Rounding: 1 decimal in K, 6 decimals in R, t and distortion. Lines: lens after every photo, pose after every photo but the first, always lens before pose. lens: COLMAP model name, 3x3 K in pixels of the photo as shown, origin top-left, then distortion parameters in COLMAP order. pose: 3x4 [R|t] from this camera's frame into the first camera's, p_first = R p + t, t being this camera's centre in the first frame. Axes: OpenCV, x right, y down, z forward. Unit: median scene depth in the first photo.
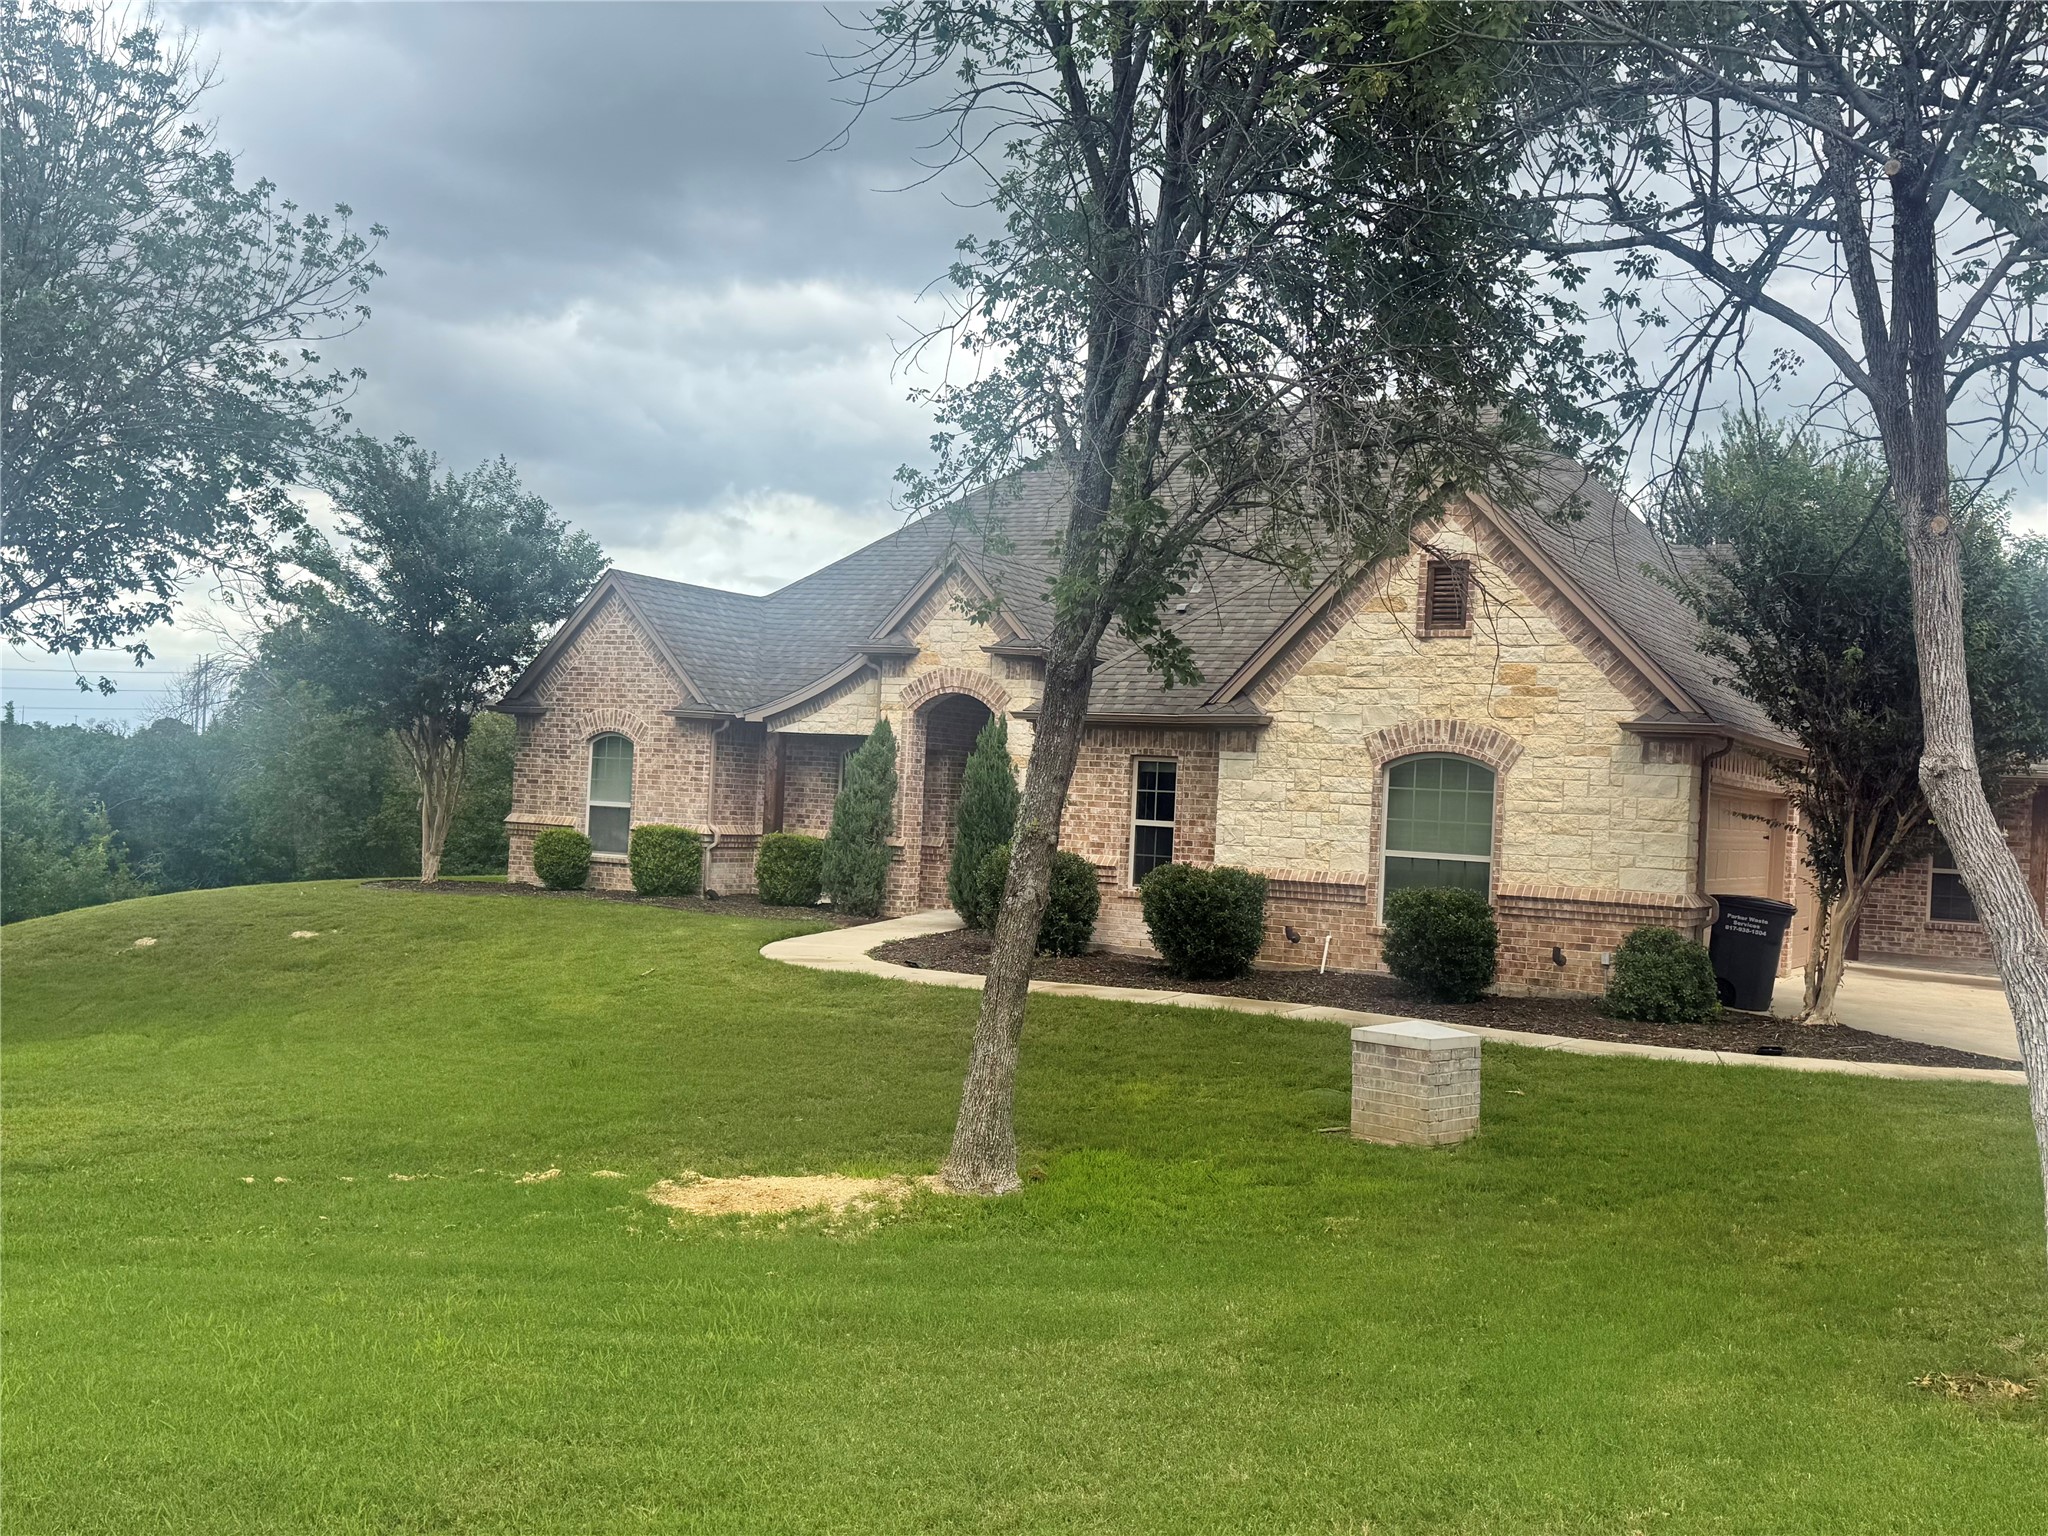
lens RADIAL K [[2087.0, 0, 1024.4], [0, 2087.0, 771.6], [0, 0, 1]] dist [0.074680, 0.000000]
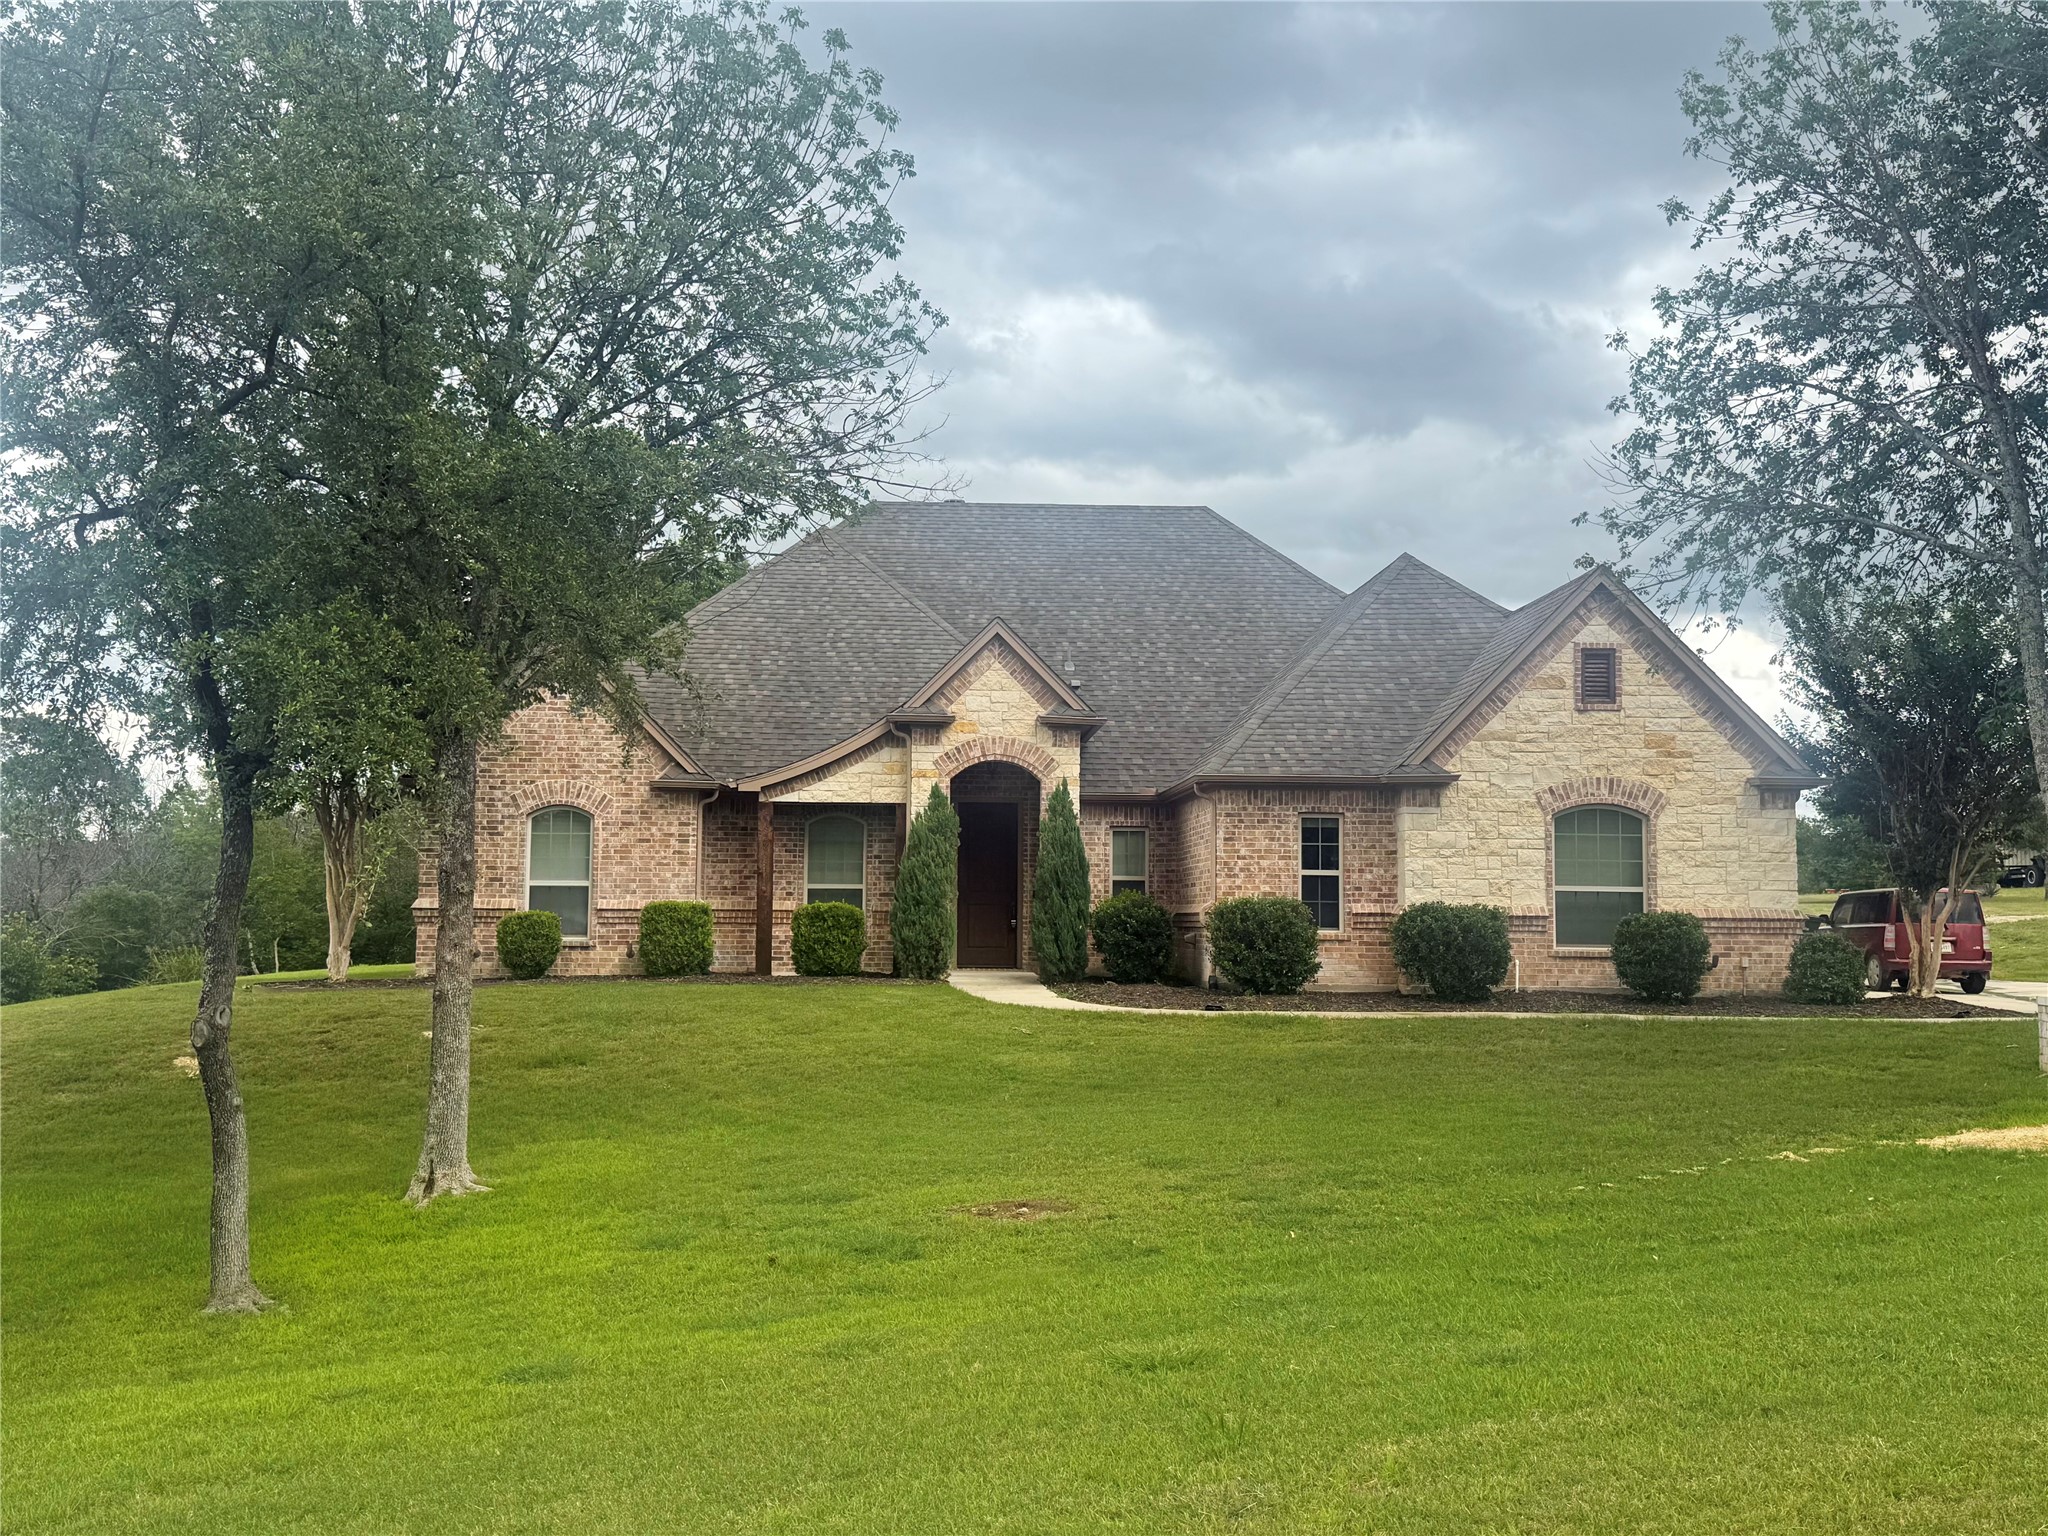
lens RADIAL K [[2087.0, 0, 1024.7], [0, 2087.0, 762.1], [0, 0, 1]] dist [0.074680, 0.000000]
pose [[0.837053, 0.000685, 0.547121, -0.736503], [0.026123, 0.998809, -0.041216, 0.007993], [-0.546497, 0.048792, 0.836038, 0.150914]]
